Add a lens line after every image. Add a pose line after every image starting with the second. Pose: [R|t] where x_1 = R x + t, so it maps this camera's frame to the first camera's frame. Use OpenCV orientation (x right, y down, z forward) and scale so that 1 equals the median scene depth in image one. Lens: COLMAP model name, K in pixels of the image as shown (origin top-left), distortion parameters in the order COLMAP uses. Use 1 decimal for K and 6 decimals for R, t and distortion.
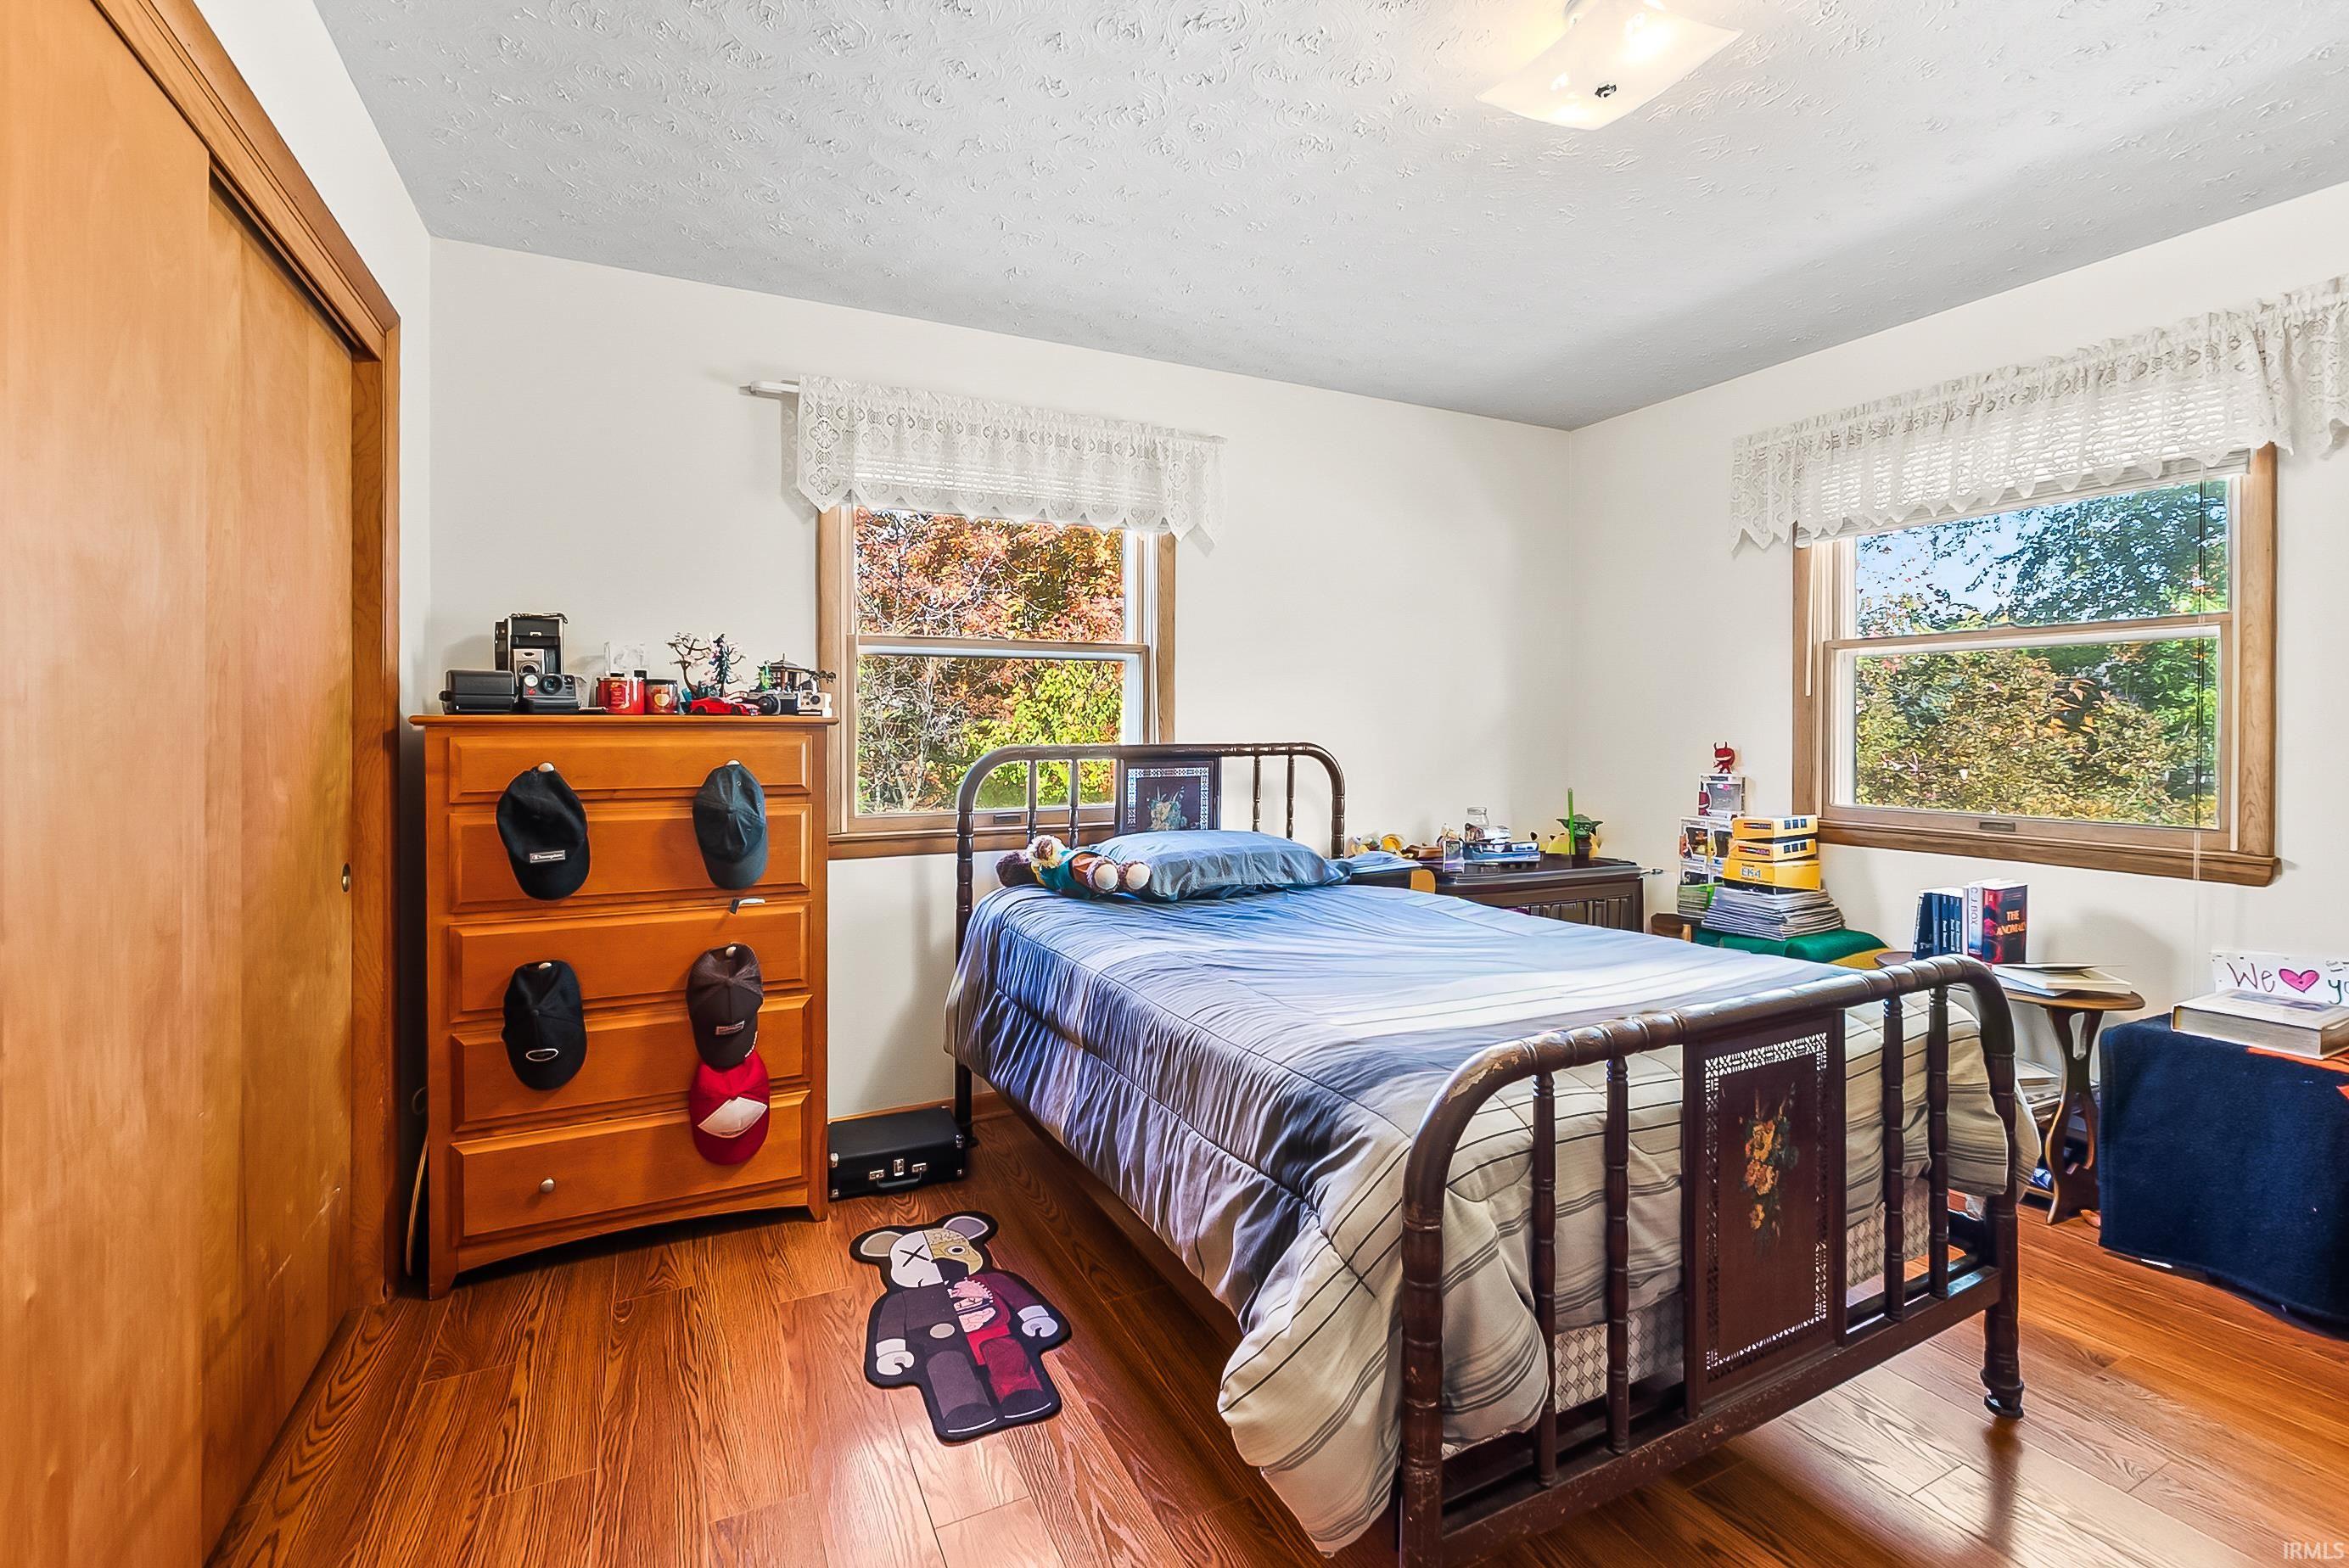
lens RADIAL K [[1014.1, 0, 1173.8], [0, 1014.1, 727.3], [0, 0, 1]] dist [-0.001850, -0.000050]
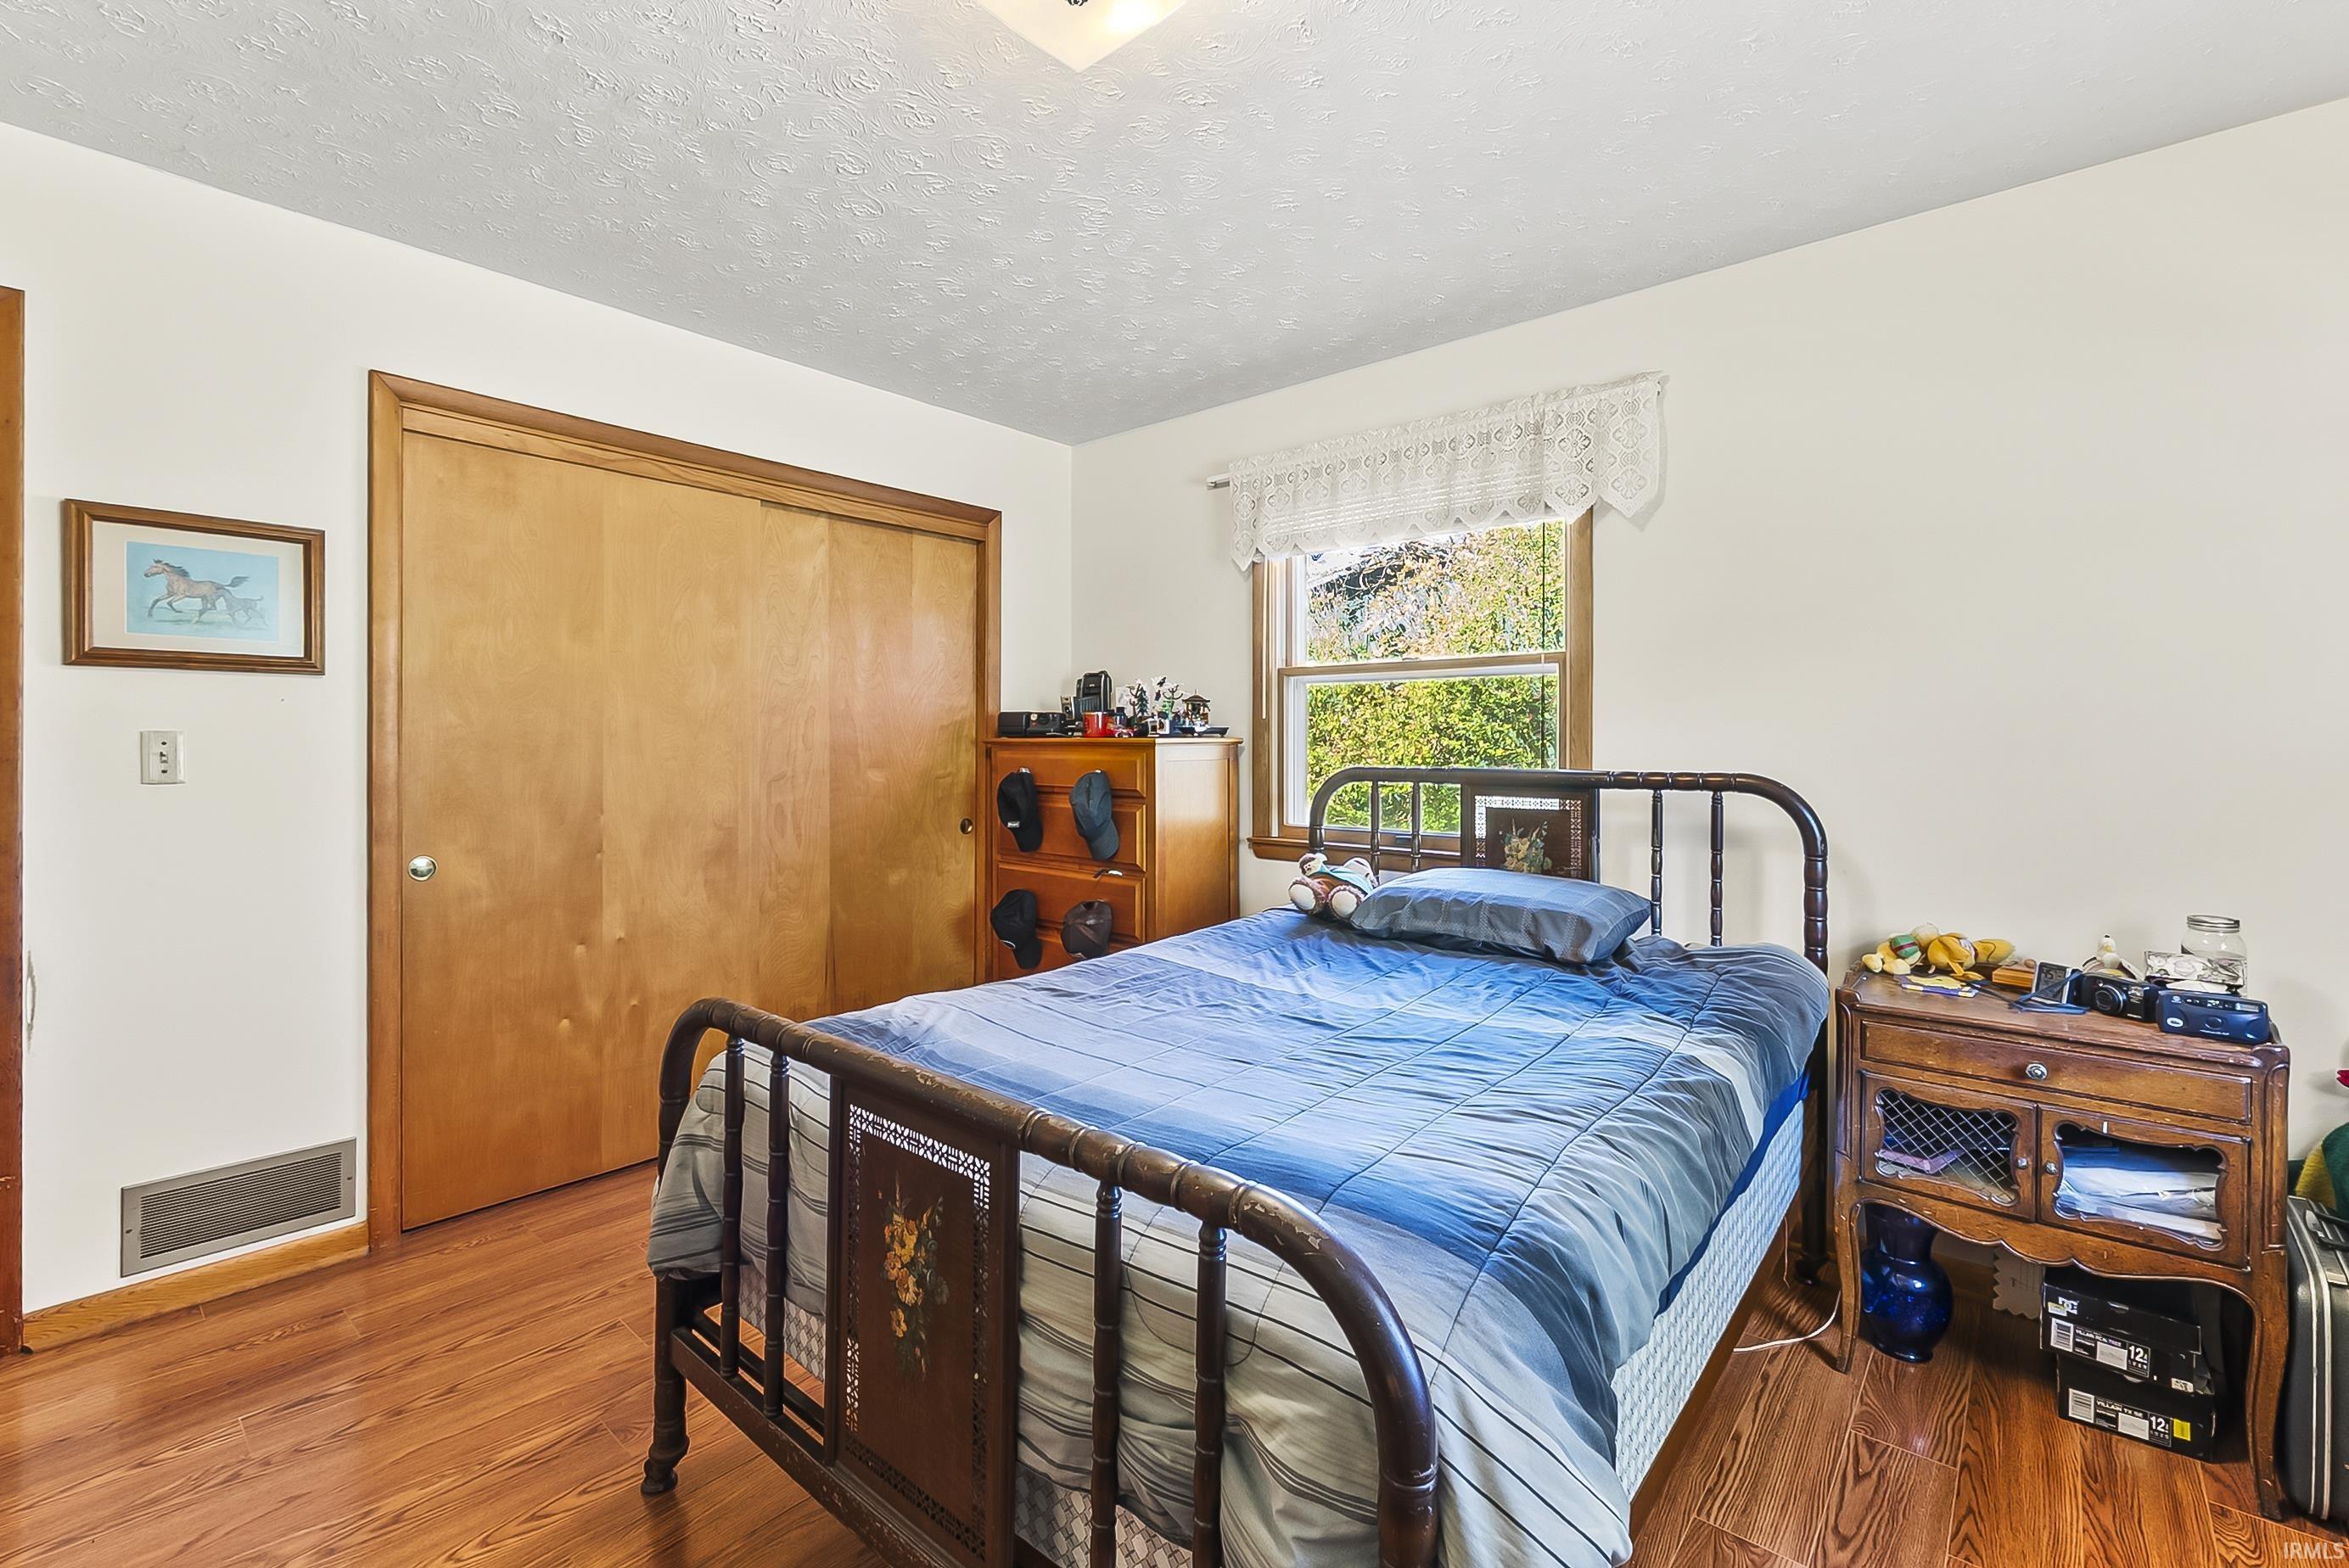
lens RADIAL K [[1011.2, 0, 1171.5], [0, 1011.2, 751.7], [0, 0, 1]] dist [-0.000560, 0.000277]
pose [[0.385862, 0.008102, -0.922521, 0.746644], [-0.006740, 0.999960, 0.005963, -0.001652], [0.922532, 0.003917, 0.385901, 0.455942]]
